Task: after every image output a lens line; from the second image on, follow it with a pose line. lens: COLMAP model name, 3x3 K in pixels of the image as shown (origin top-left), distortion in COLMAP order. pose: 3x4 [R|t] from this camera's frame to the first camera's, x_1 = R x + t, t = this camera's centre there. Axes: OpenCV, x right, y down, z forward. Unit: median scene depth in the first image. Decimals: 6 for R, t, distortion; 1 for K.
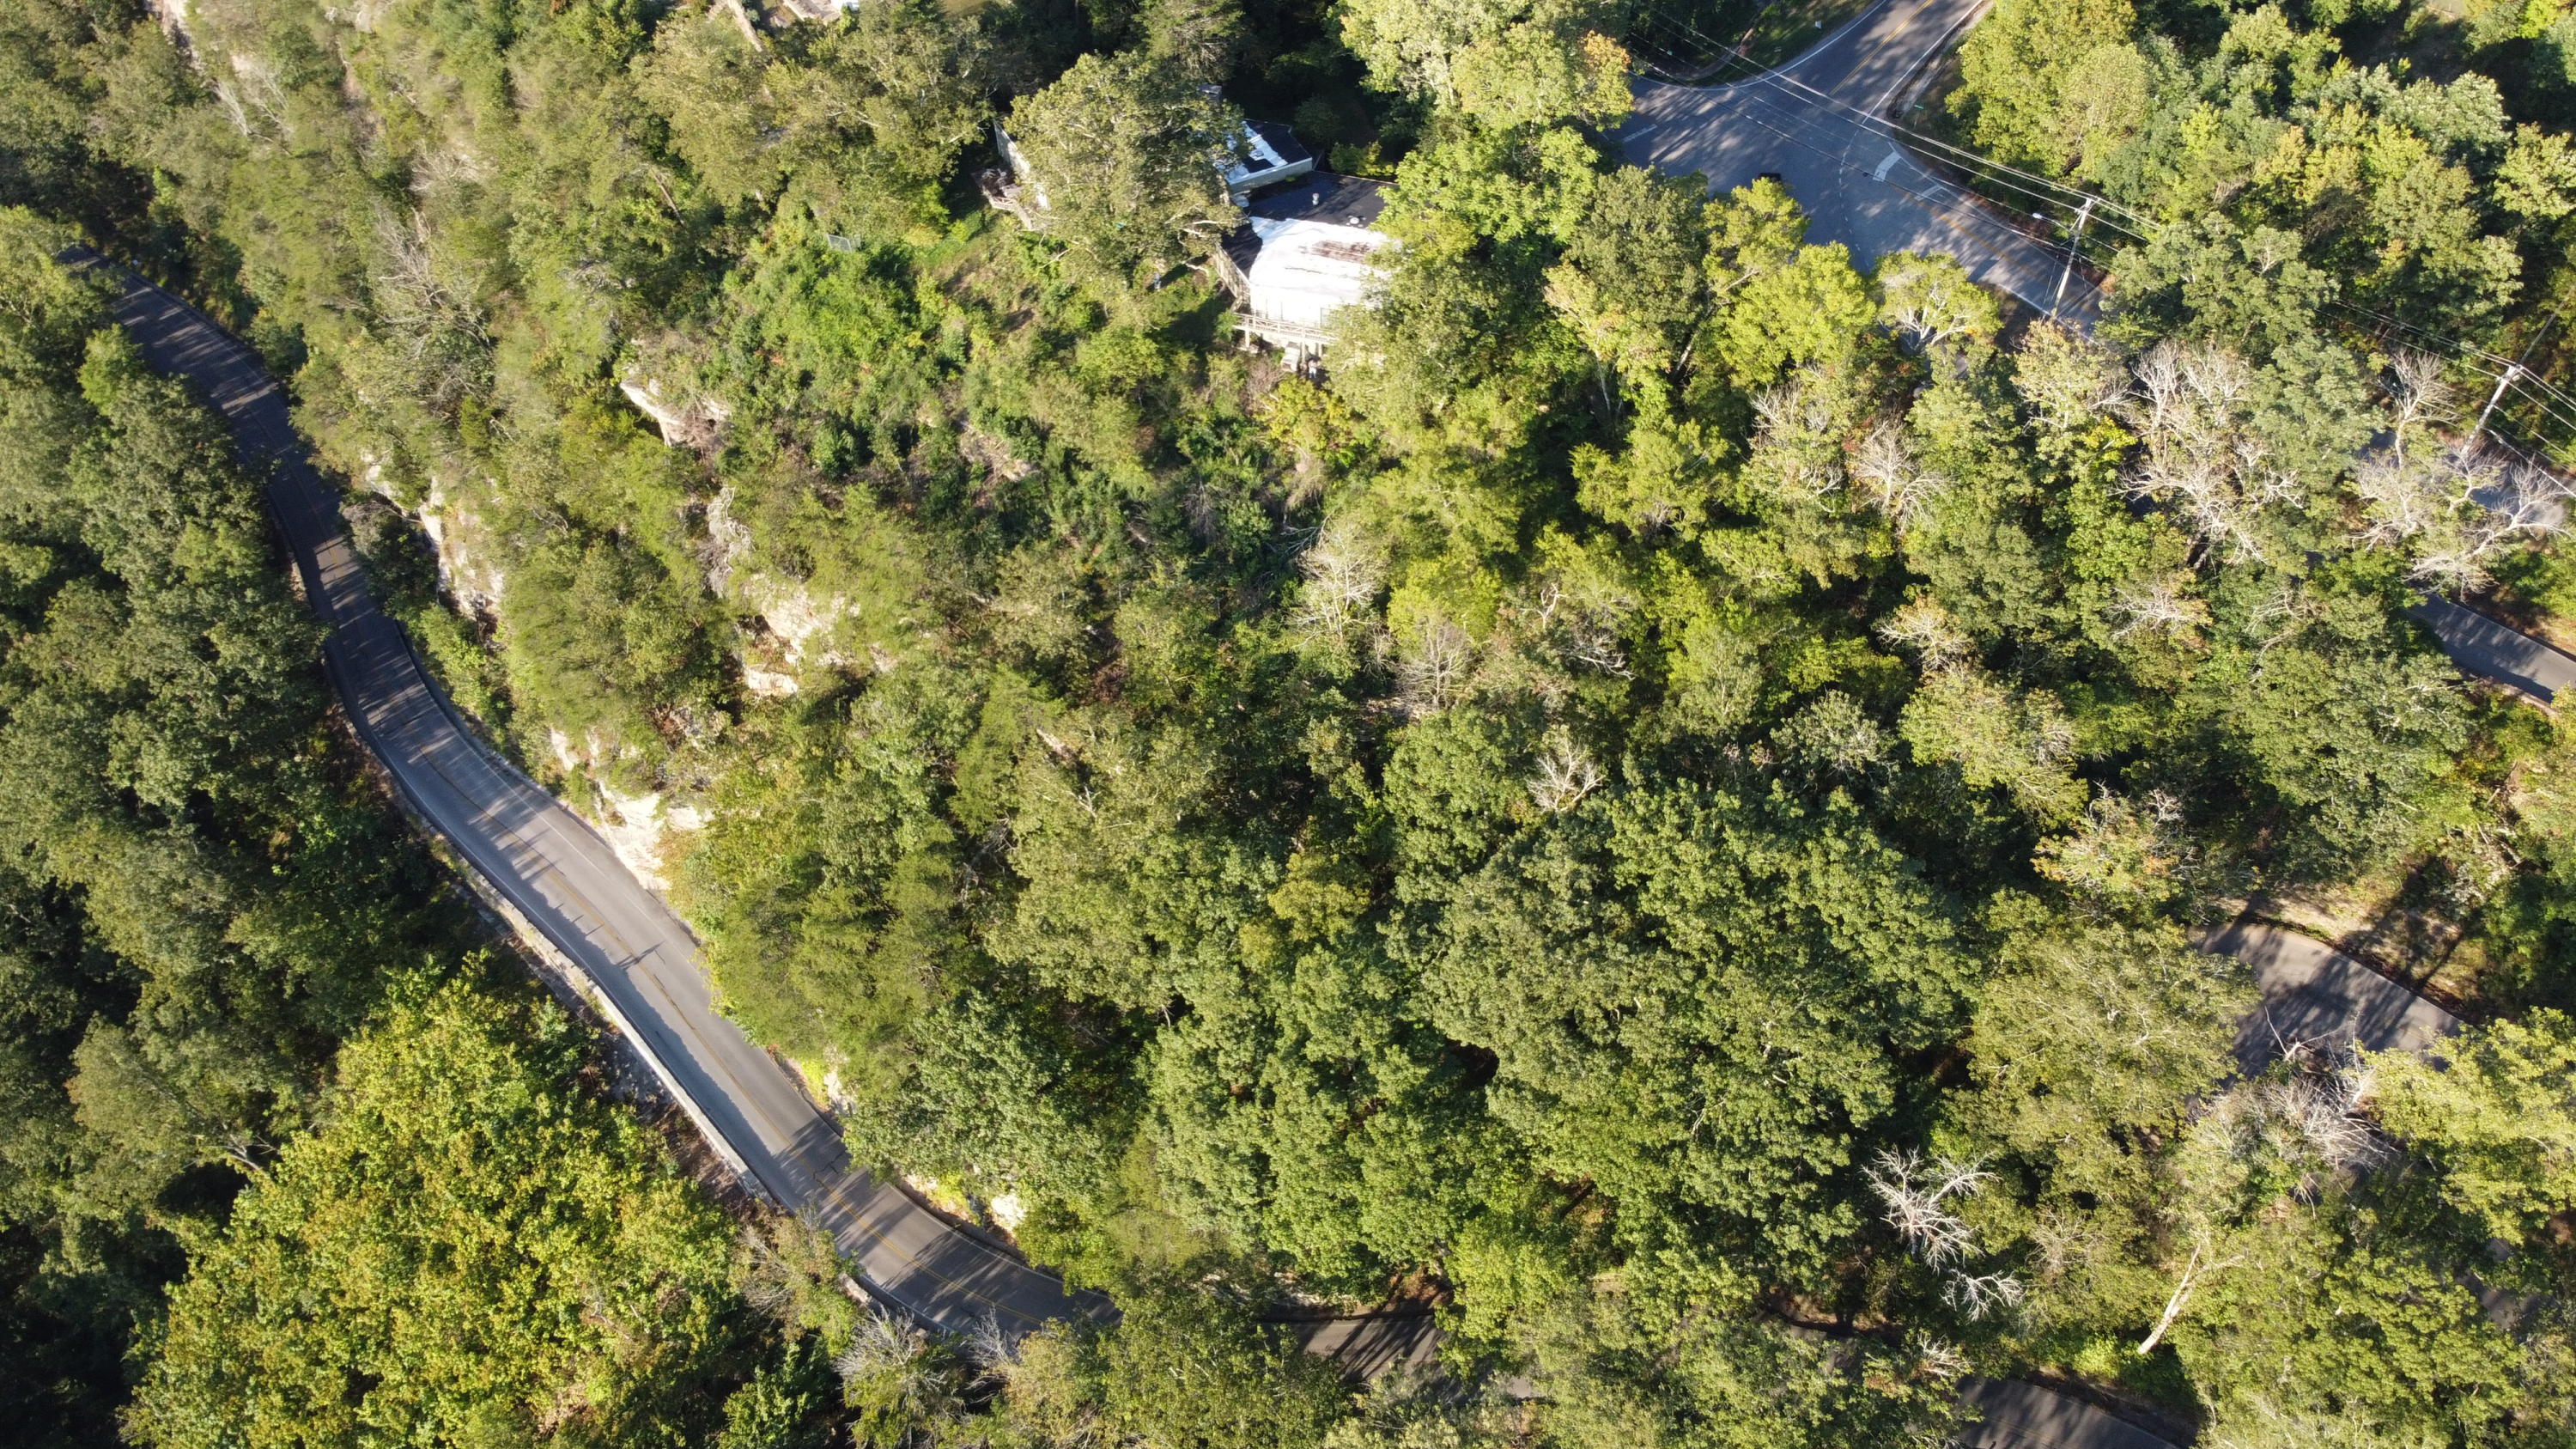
lens RADIAL K [[1956.6, 0, 1297.4], [0, 1956.6, 686.7], [0, 0, 1]] dist [0.004952, -0.008867]
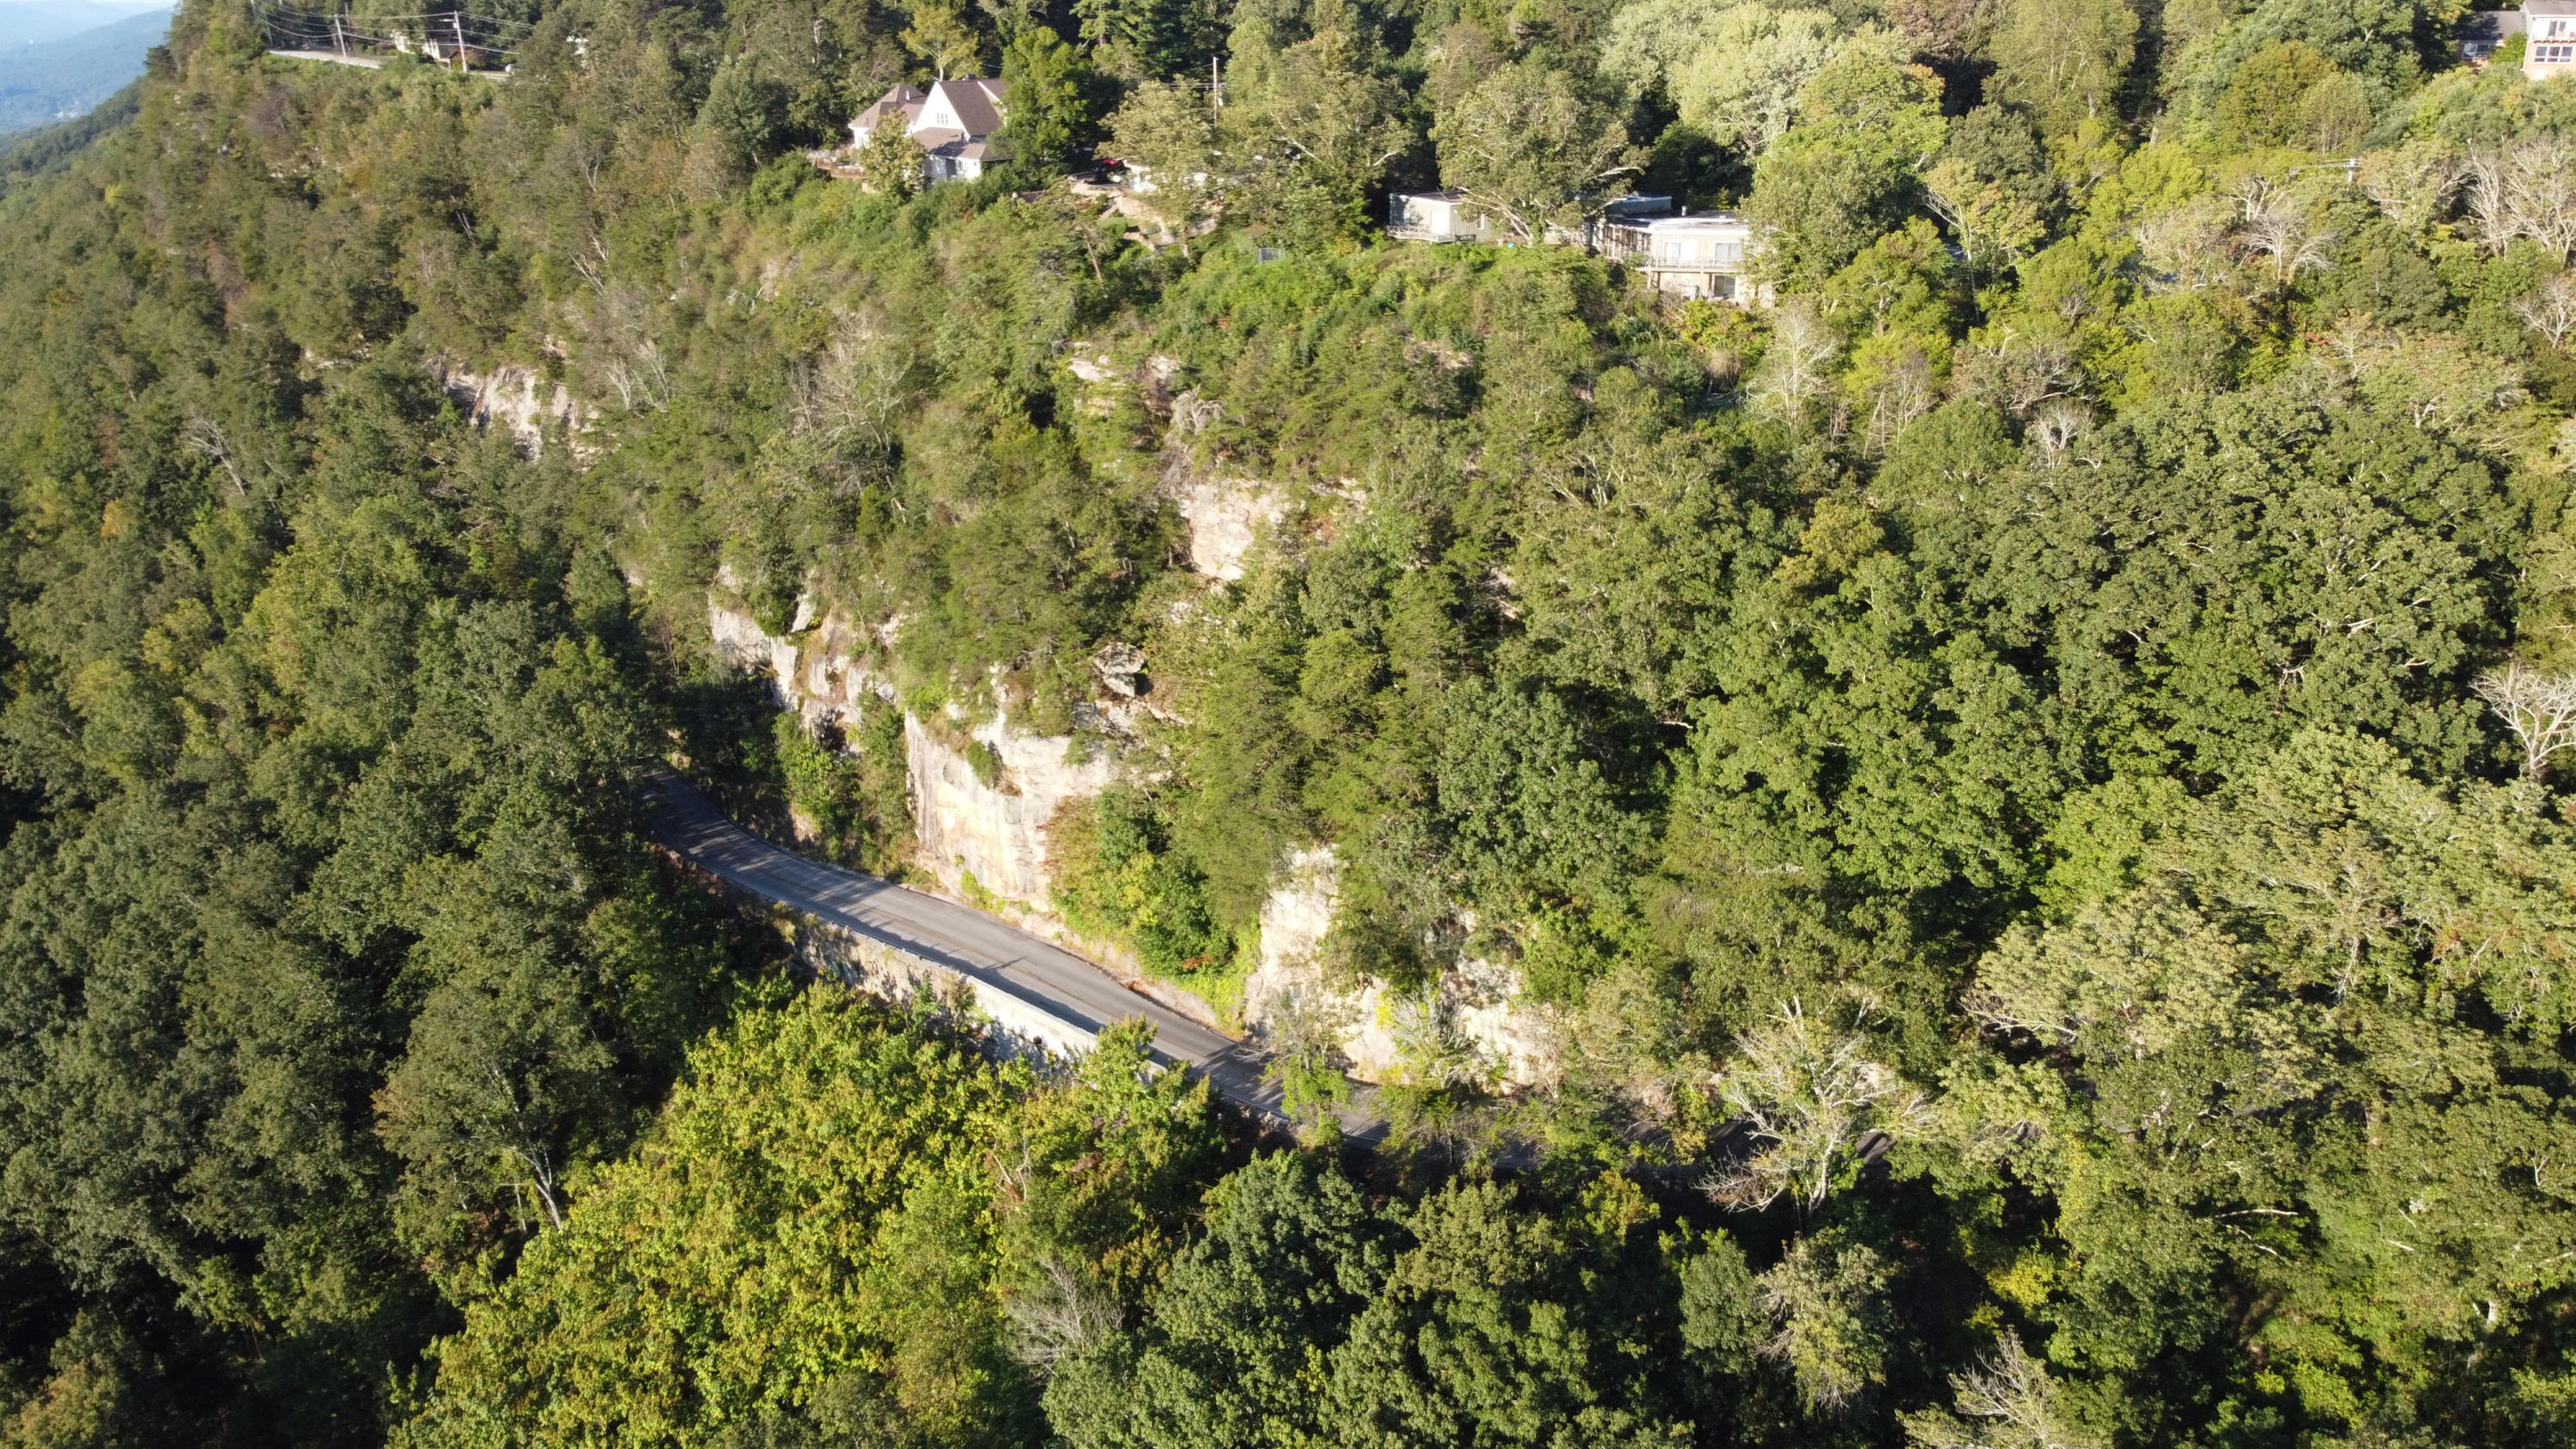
lens RADIAL K [[1956.6, 0, 1302.0], [0, 1956.6, 684.5], [0, 0, 1]] dist [0.004952, -0.008867]
pose [[0.999430, -0.009760, 0.032321, -0.261617], [0.024119, 0.876268, -0.481220, 0.560228], [-0.023625, 0.481725, 0.876004, 0.119474]]
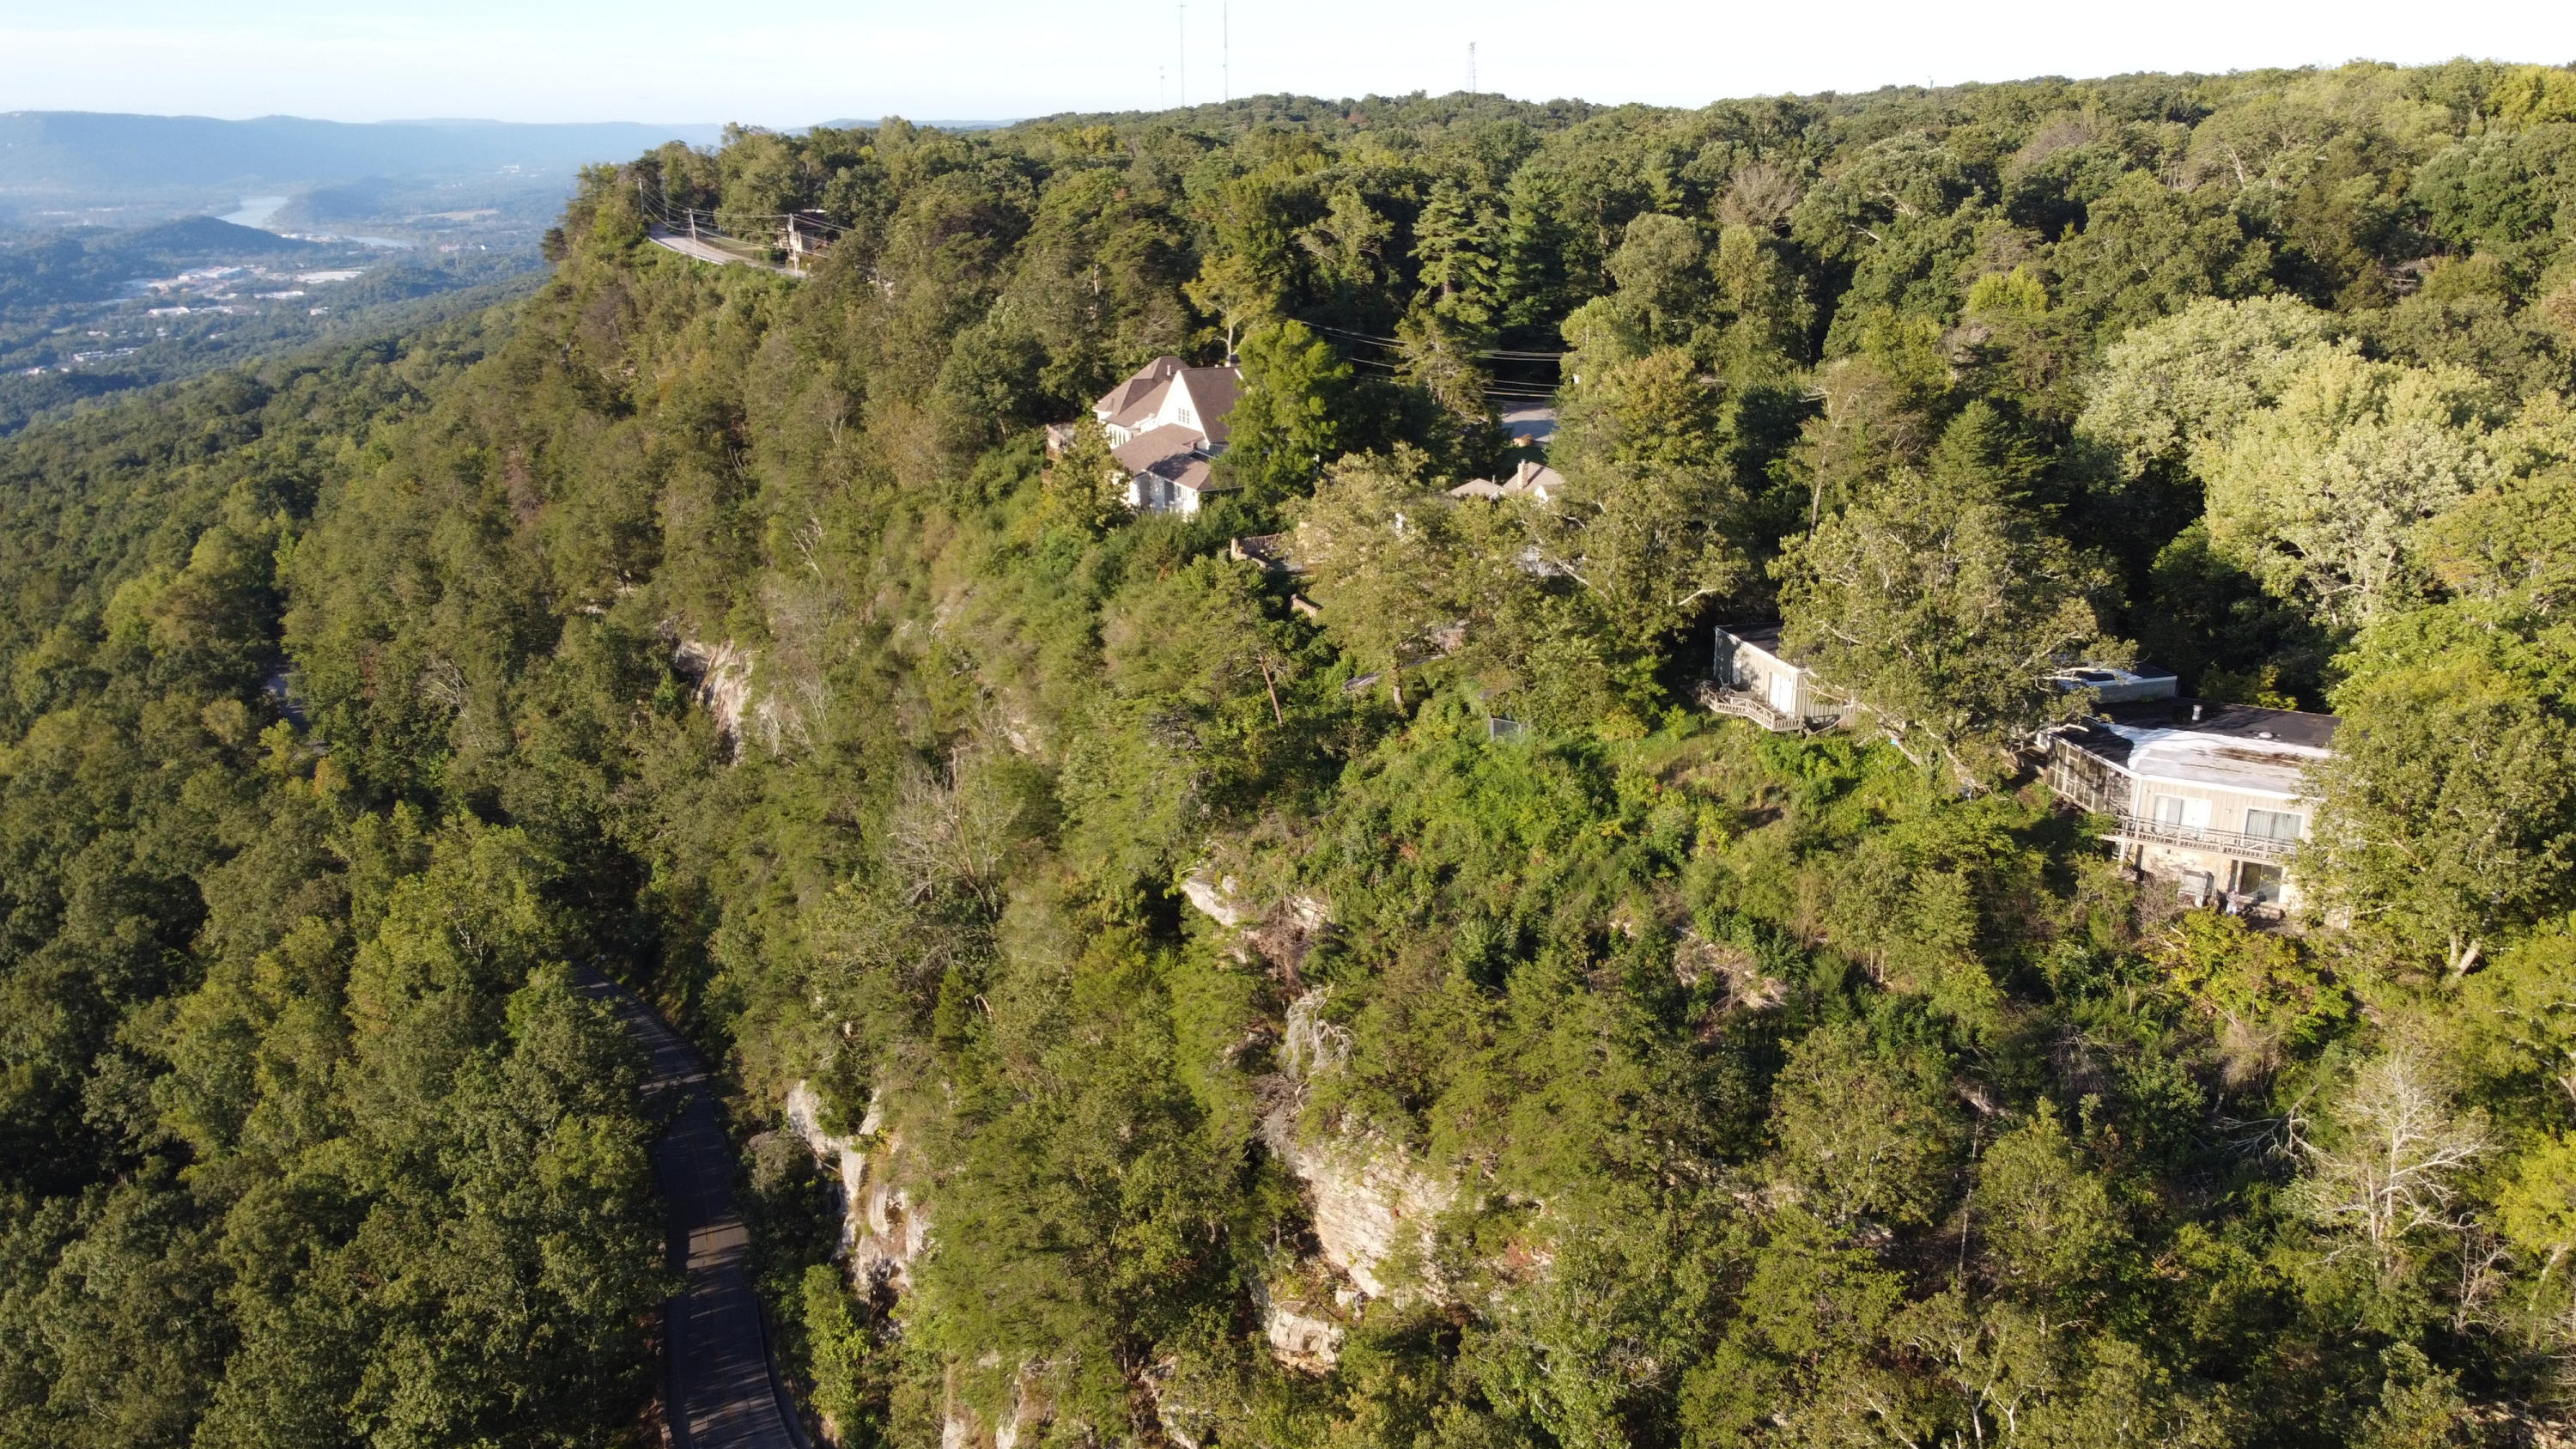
lens RADIAL K [[1956.6, 0, 1301.3], [0, 1956.6, 687.8], [0, 0, 1]] dist [0.004952, -0.008867]
pose [[0.976014, 0.069760, -0.206230, -0.161893], [-0.168862, 0.840478, -0.514861, 0.160848], [0.137415, 0.537336, 0.832098, 0.369081]]
